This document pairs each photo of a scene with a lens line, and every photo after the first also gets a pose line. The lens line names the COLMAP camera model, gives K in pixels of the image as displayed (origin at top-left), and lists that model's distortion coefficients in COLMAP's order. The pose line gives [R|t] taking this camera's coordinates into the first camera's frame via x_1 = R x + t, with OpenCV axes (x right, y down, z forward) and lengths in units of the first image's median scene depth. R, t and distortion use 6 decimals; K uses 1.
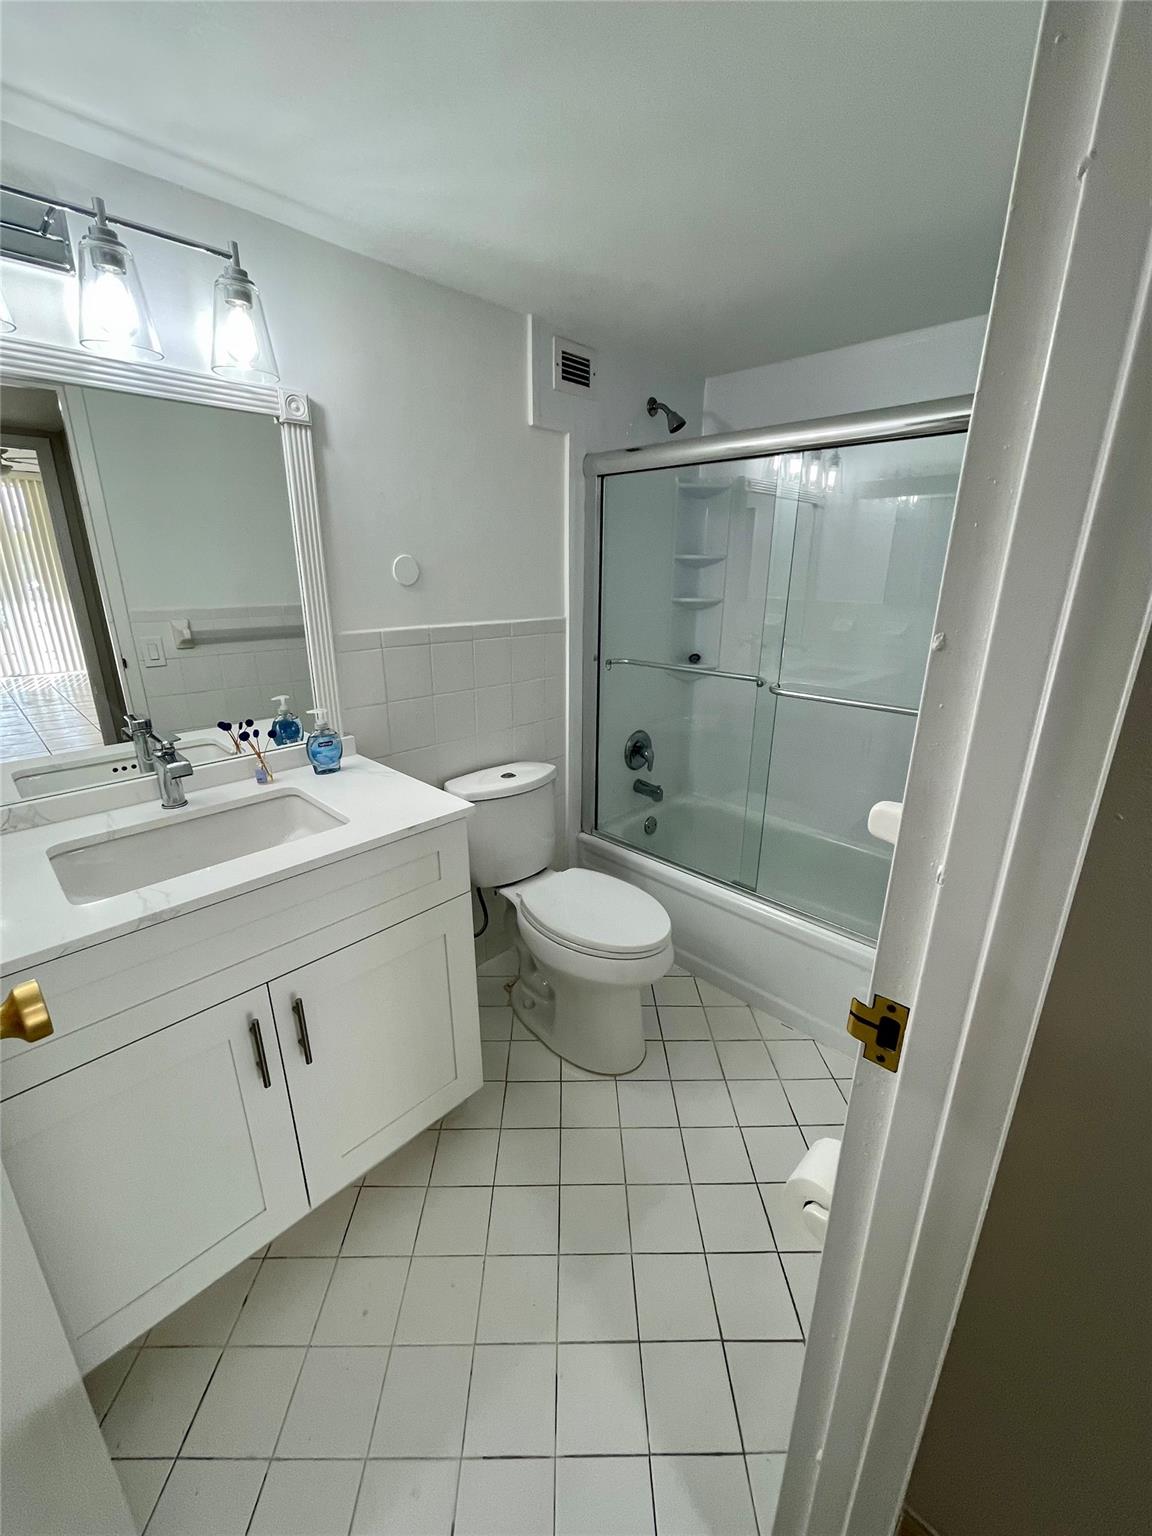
lens RADIAL K [[621.3, 0, 569.1], [0, 621.3, 773.6], [0, 0, 1]] dist [-0.008388, 0.004490]
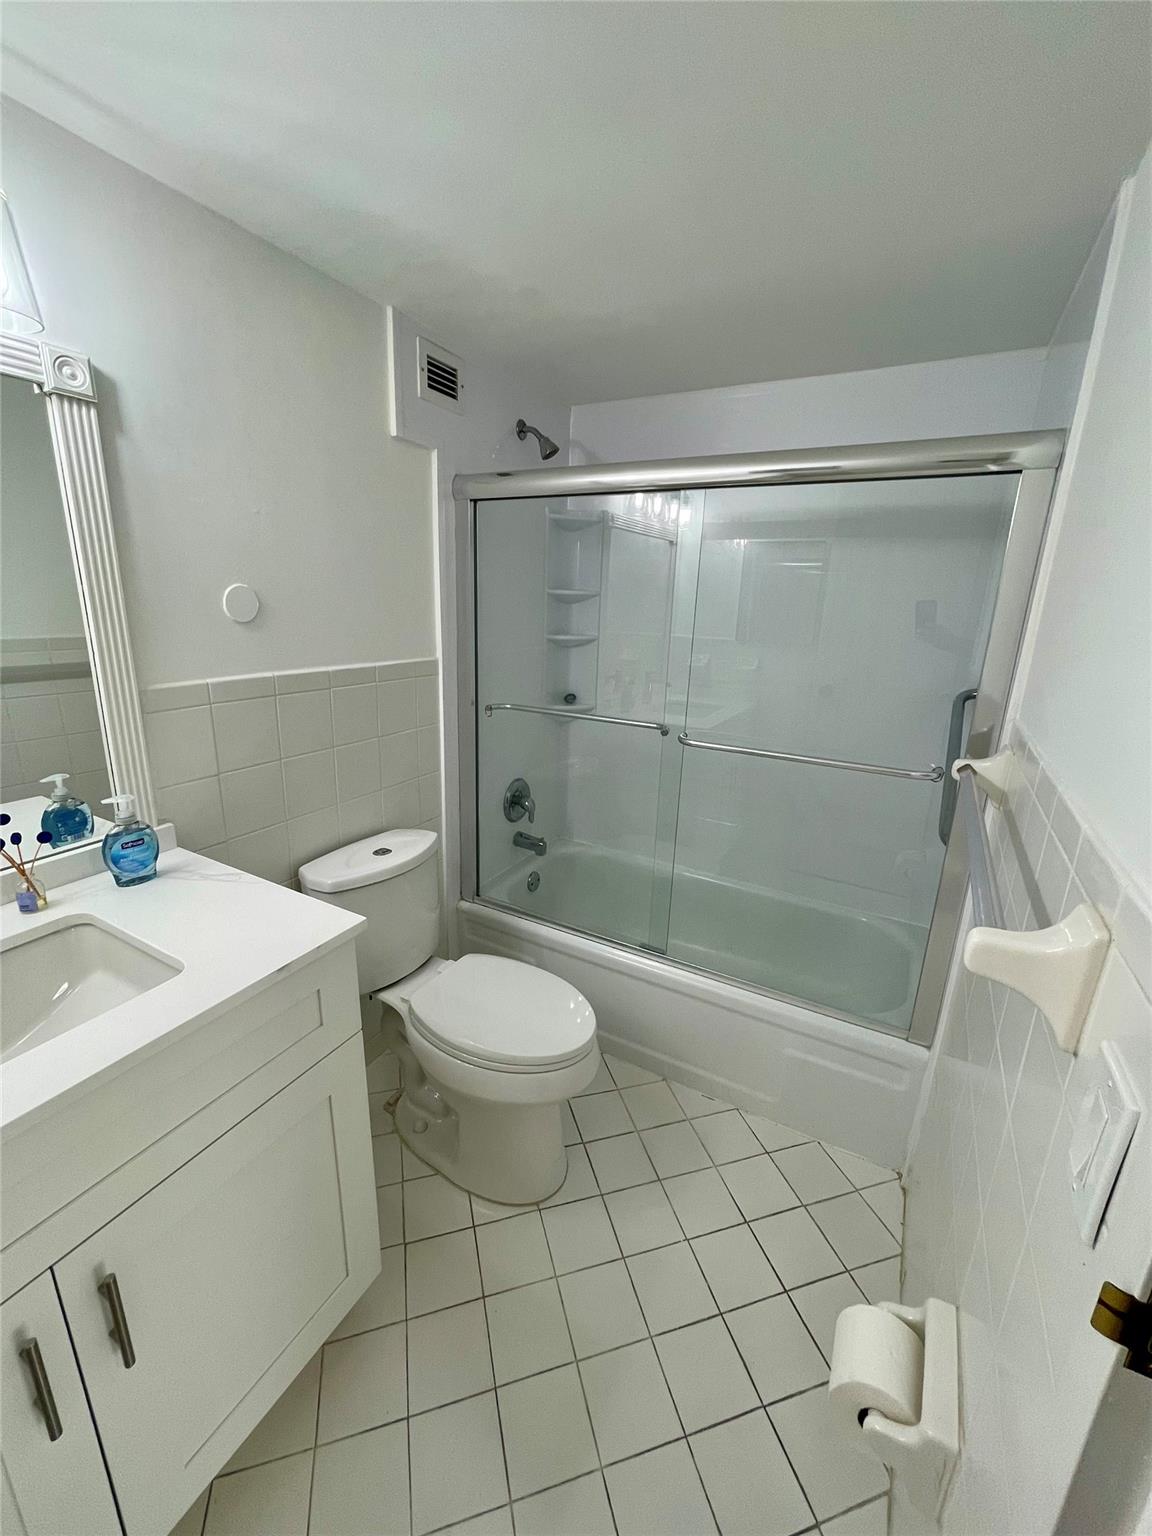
lens RADIAL K [[621.3, 0, 566.7], [0, 621.3, 771.0], [0, 0, 1]] dist [-0.008388, 0.004490]
pose [[0.963205, -0.046736, 0.264674, -0.079765], [0.058028, 0.997701, -0.035005, -0.063407], [-0.262429, 0.049076, 0.963702, 0.148273]]
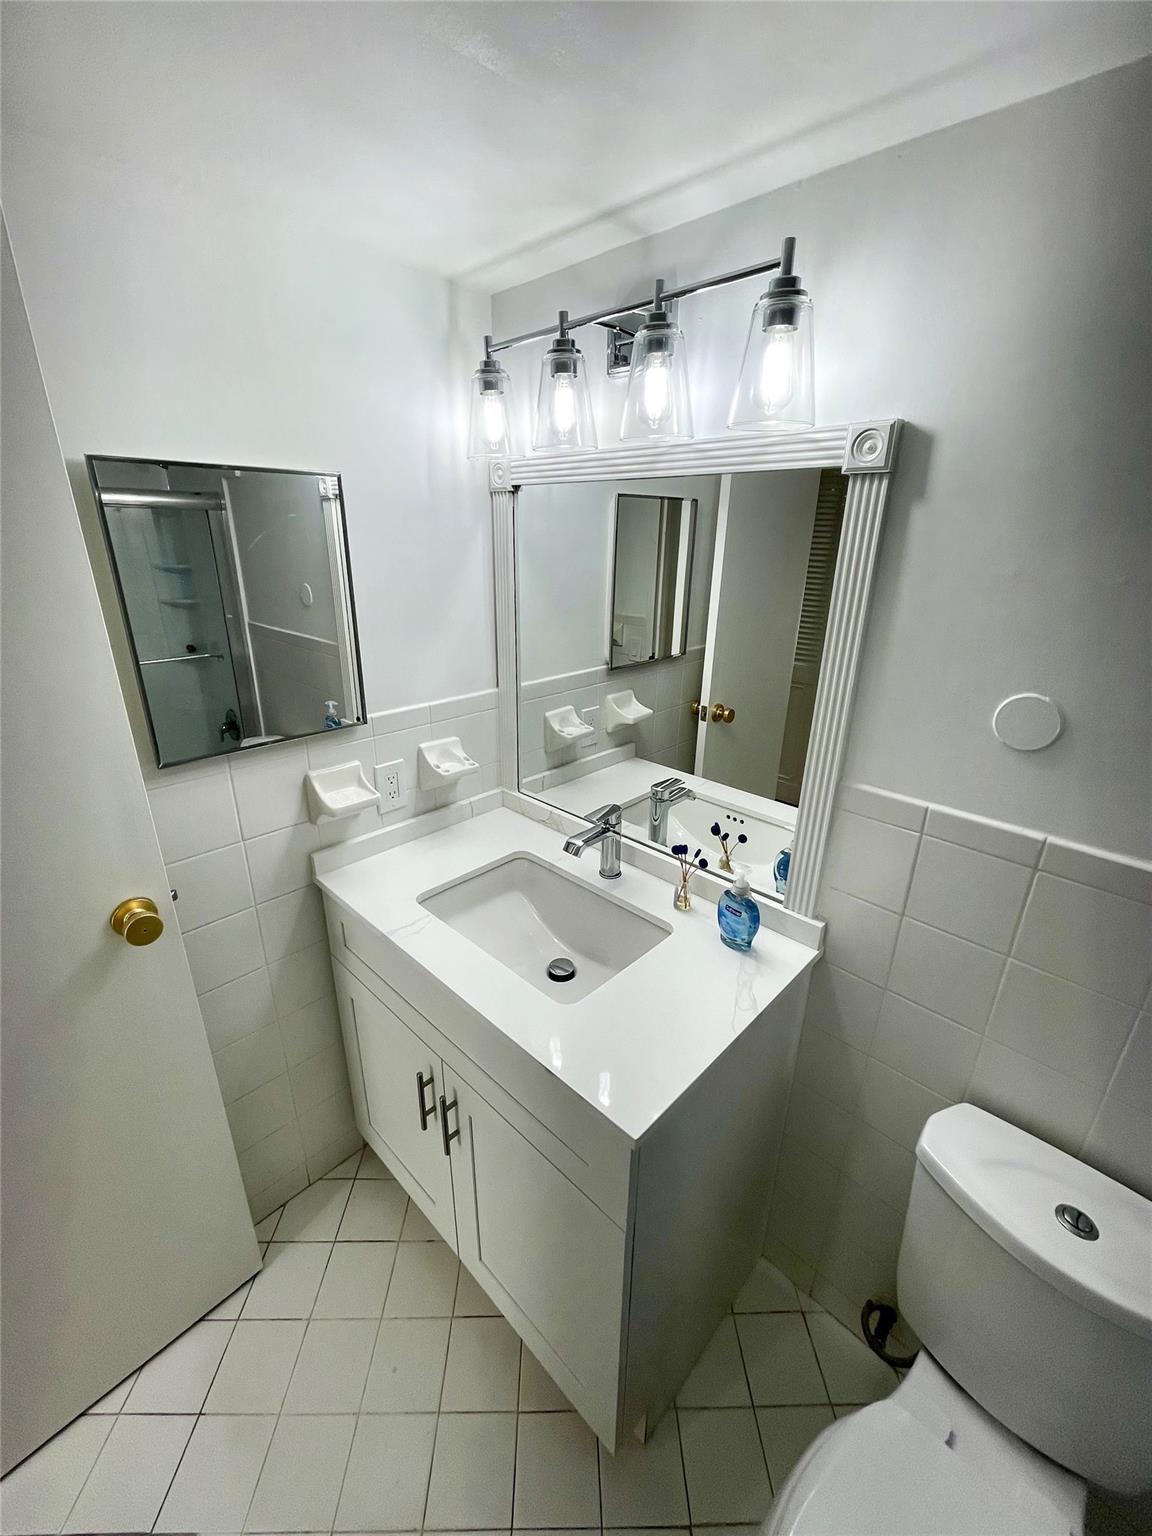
lens RADIAL K [[621.3, 0, 577.0], [0, 621.3, 766.3], [0, 0, 1]] dist [-0.008388, 0.004490]
pose [[0.006878, 0.347582, -0.937624, 0.196192], [-0.330700, 0.885679, 0.325900, -0.311905], [0.943711, 0.307831, 0.121037, 0.562444]]
